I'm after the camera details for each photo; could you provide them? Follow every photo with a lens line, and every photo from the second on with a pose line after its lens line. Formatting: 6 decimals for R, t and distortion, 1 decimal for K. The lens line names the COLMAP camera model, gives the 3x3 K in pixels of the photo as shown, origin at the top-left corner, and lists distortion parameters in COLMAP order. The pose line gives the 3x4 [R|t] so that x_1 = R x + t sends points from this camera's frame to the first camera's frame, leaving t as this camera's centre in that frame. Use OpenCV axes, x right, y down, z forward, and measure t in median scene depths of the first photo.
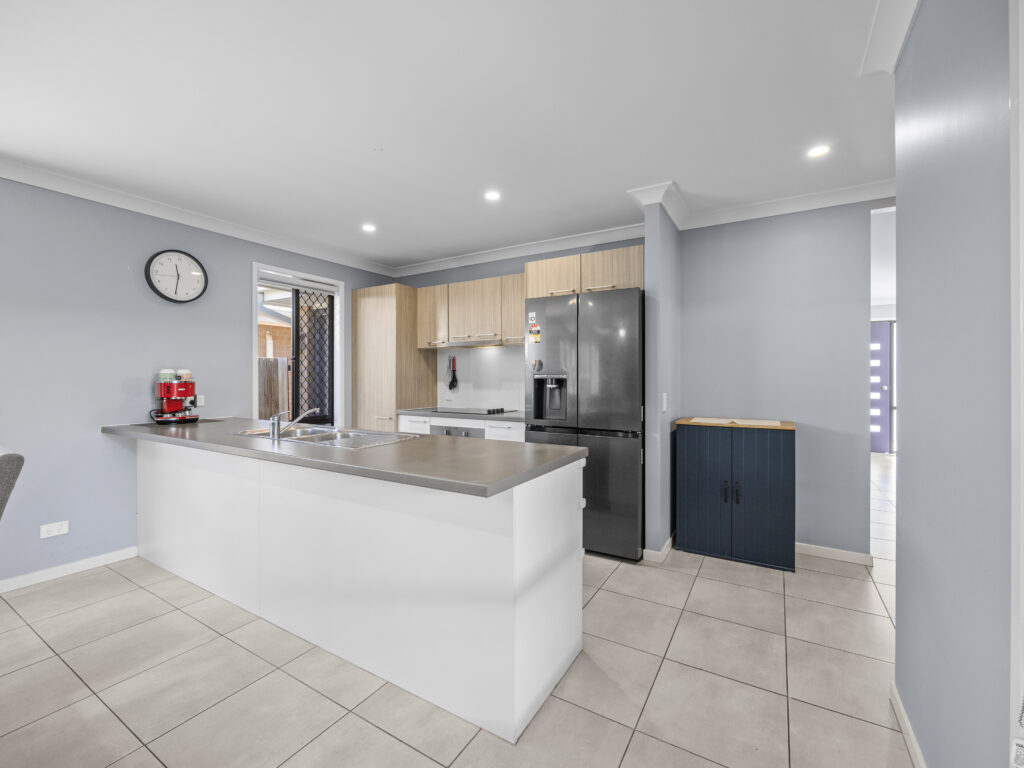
lens RADIAL K [[437.9, 0, 517.2], [0, 437.9, 382.9], [0, 0, 1]] dist [-0.001440, -0.001540]
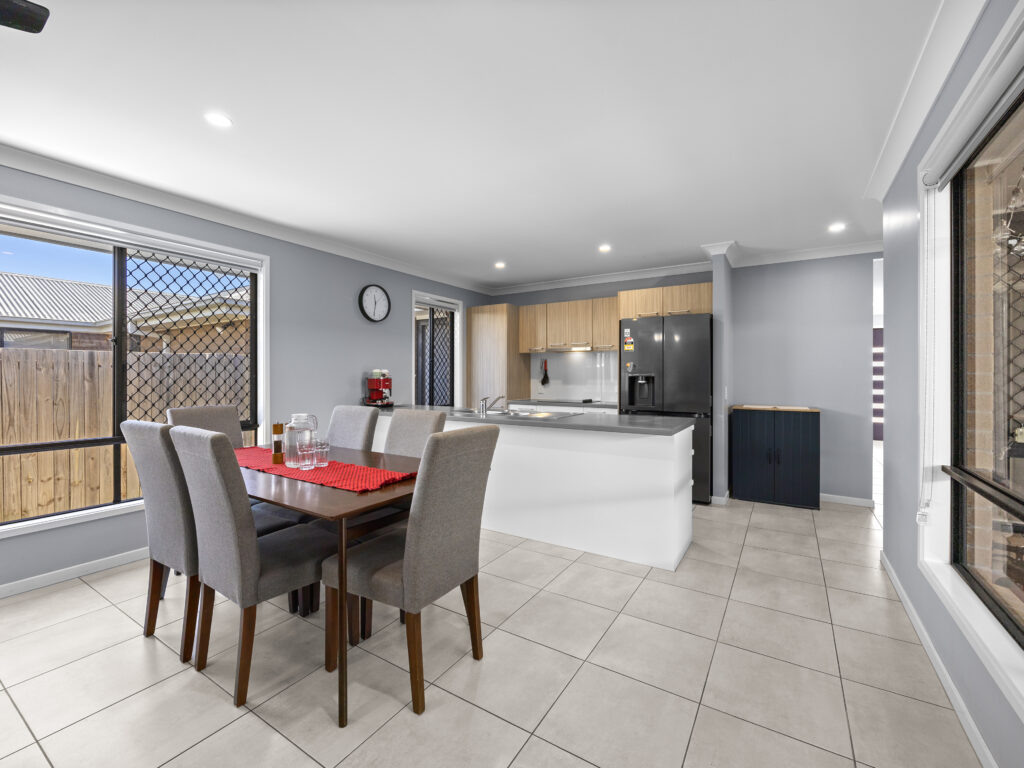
lens RADIAL K [[437.9, 0, 517.6], [0, 437.9, 380.6], [0, 0, 1]] dist [-0.001440, -0.001540]
pose [[0.999843, 0.001594, -0.017632, -0.307199], [-0.001614, 0.999998, -0.001151, 0.005998], [0.017630, 0.001179, 0.999844, -0.420766]]
